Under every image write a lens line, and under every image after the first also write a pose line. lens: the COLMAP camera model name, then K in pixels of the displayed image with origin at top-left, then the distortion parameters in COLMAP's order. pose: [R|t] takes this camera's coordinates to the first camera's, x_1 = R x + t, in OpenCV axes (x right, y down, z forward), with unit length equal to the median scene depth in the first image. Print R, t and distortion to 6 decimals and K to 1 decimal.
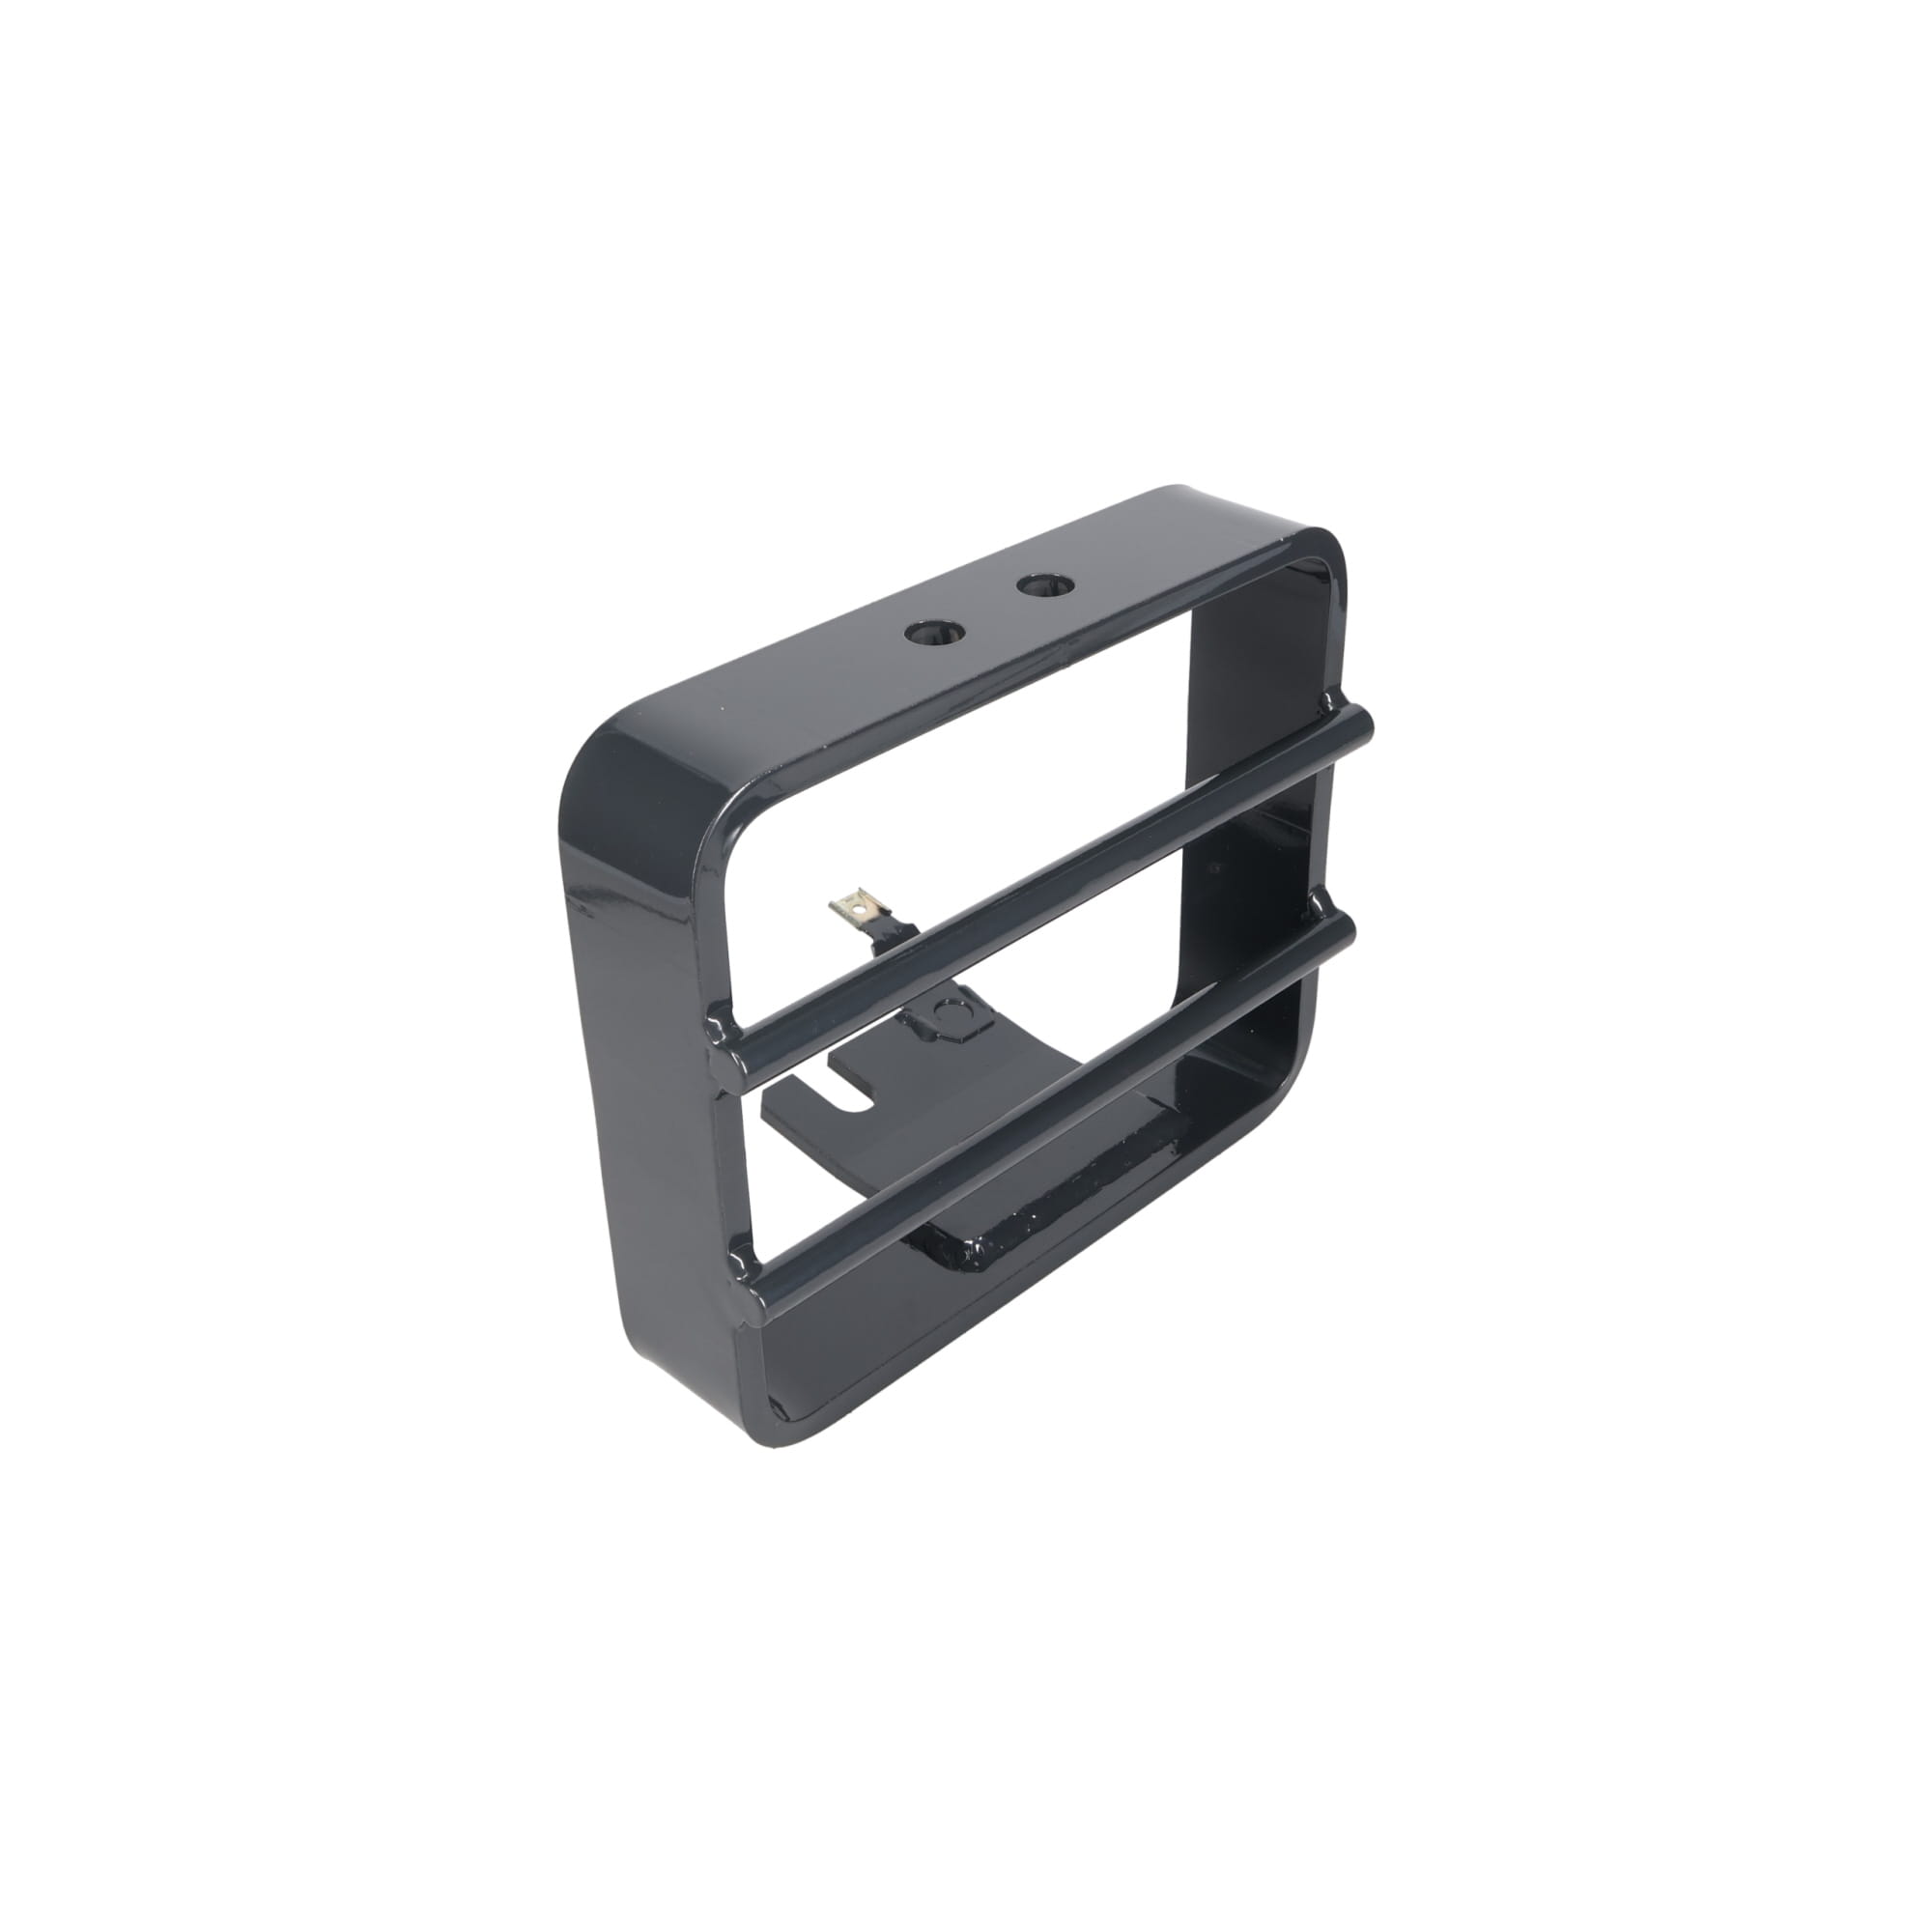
lens RADIAL K [[2265.1, 0, 966.0], [0, 2265.1, 966.0], [0, 0, 1]] dist [0.004756, 0.003904]
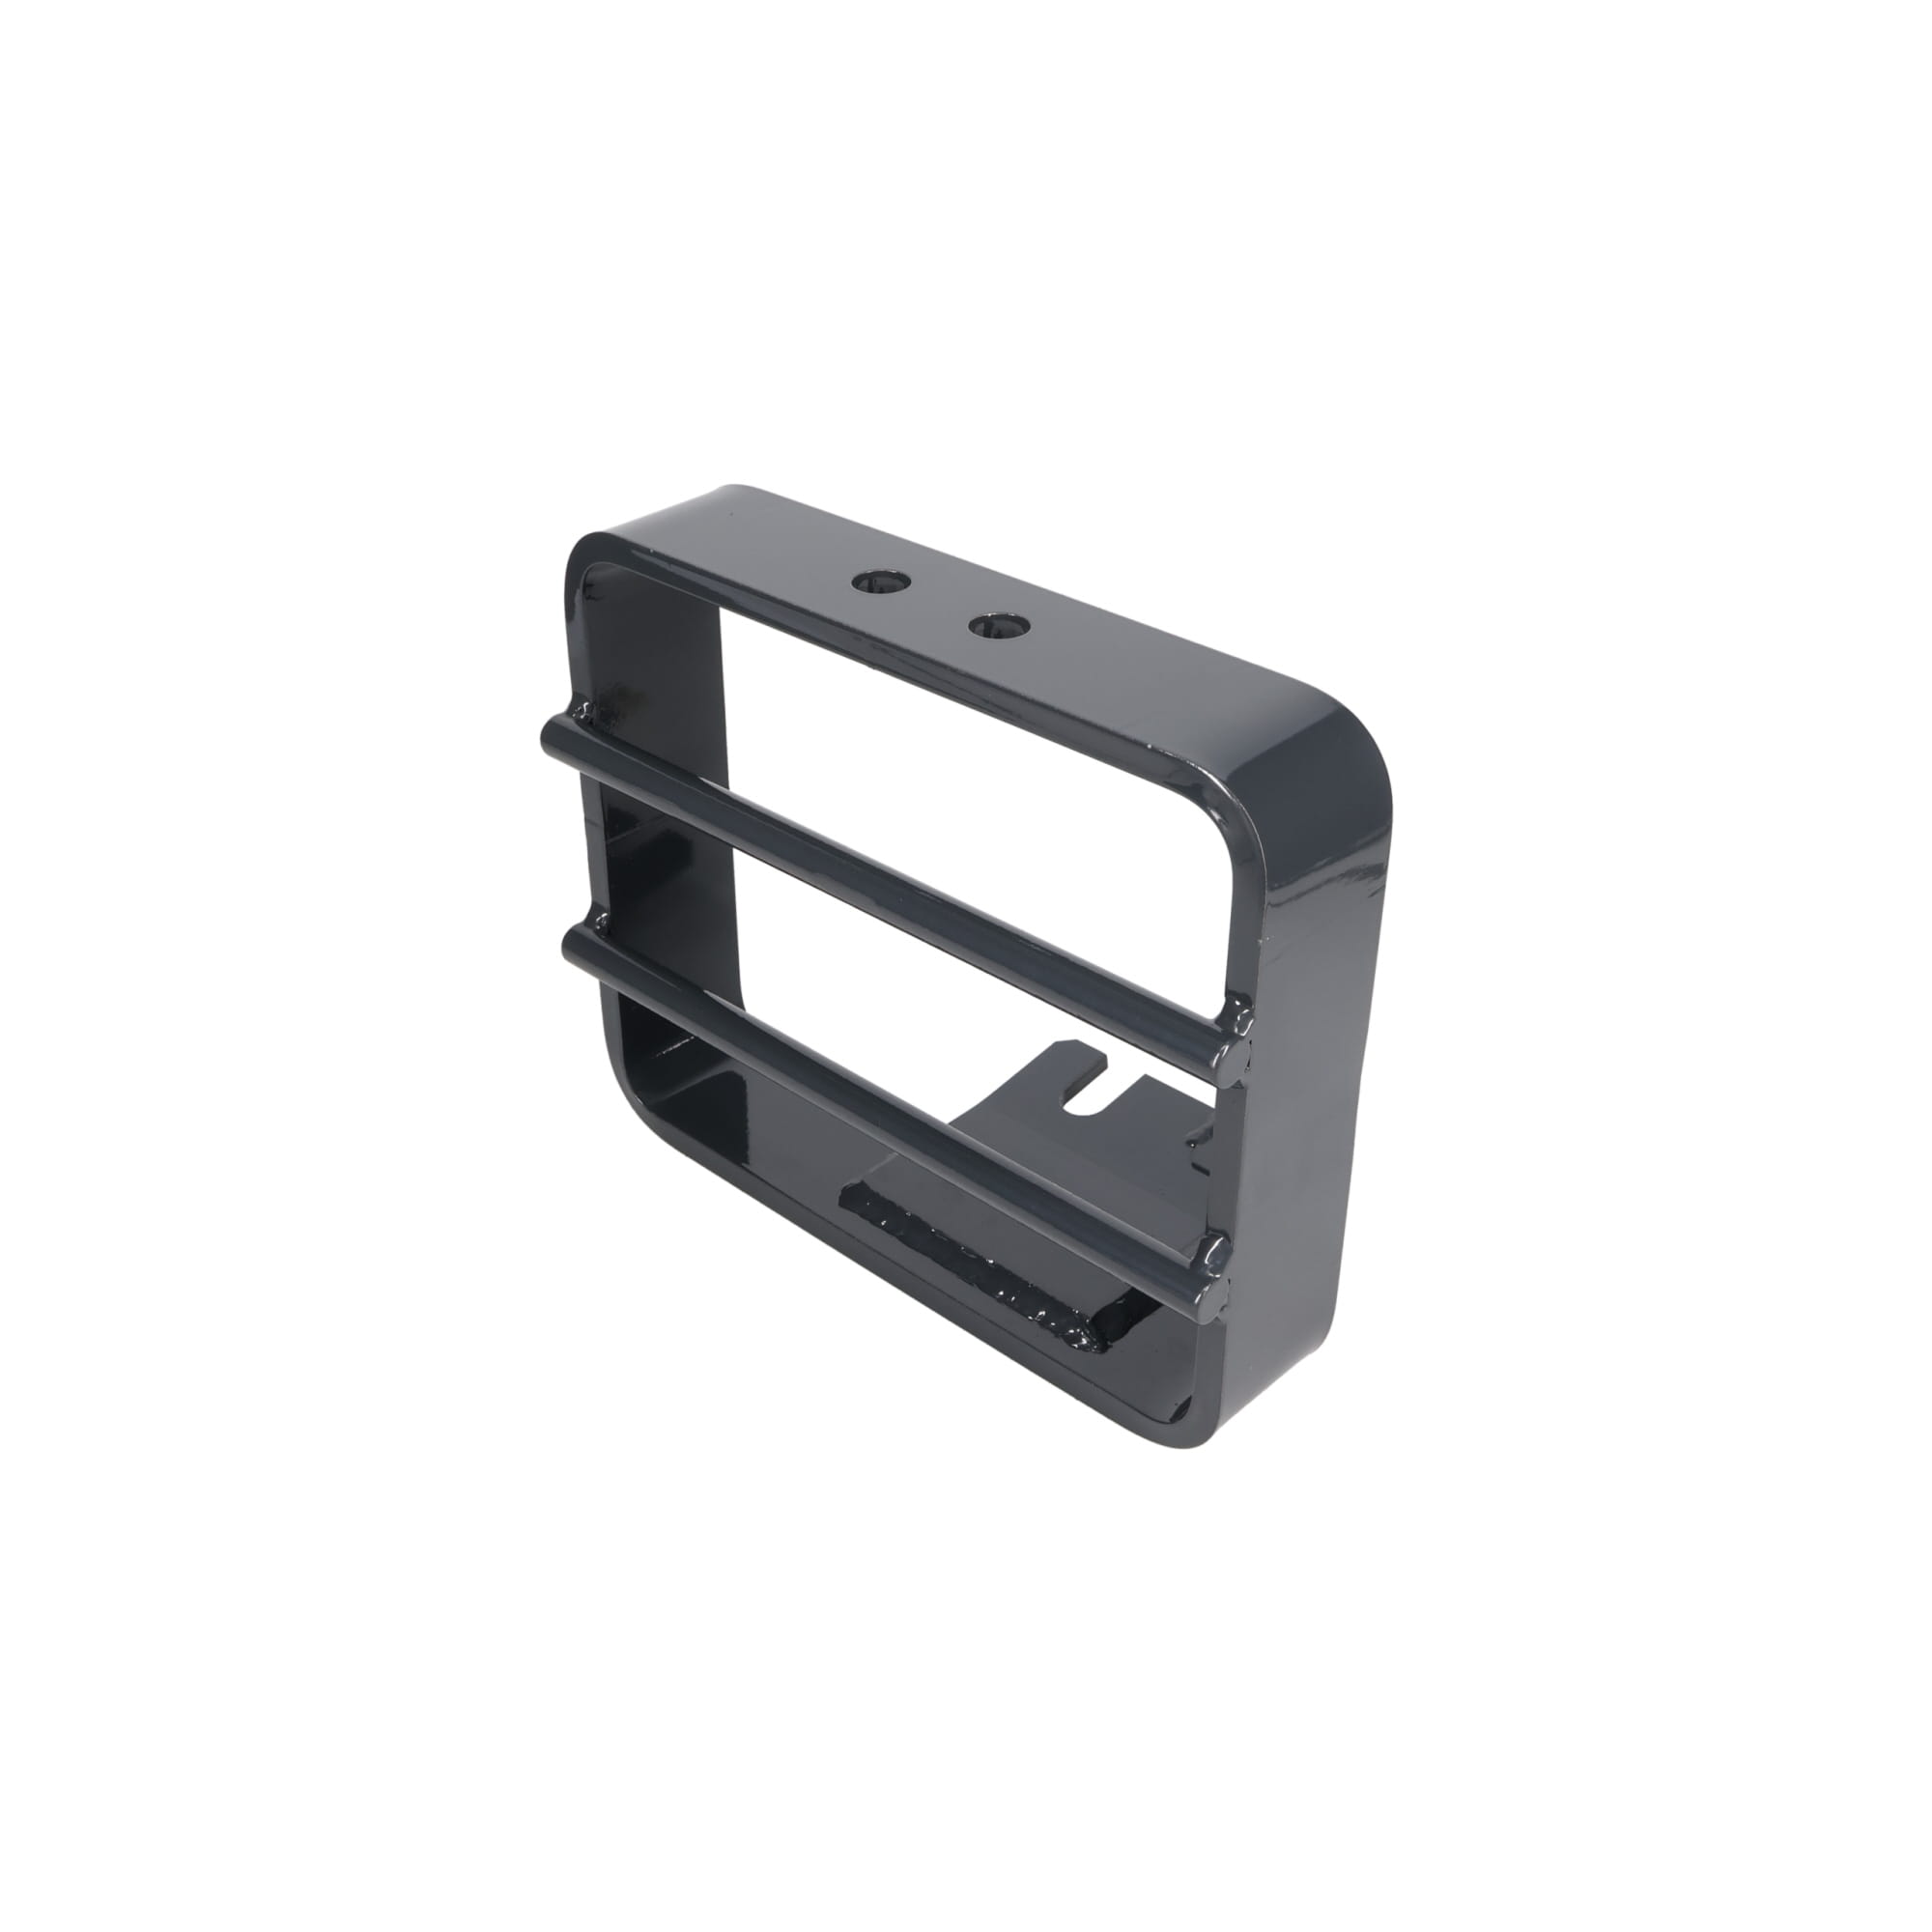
lens RADIAL K [[2265.1, 0, 966.0], [0, 2265.1, 966.0], [0, 0, 1]] dist [0.004756, 0.003904]
pose [[0.011205, 0.555076, -0.831724, 0.764565], [-0.530084, 0.708581, 0.465751, -0.426311], [0.847871, 0.435665, 0.302177, 0.676257]]
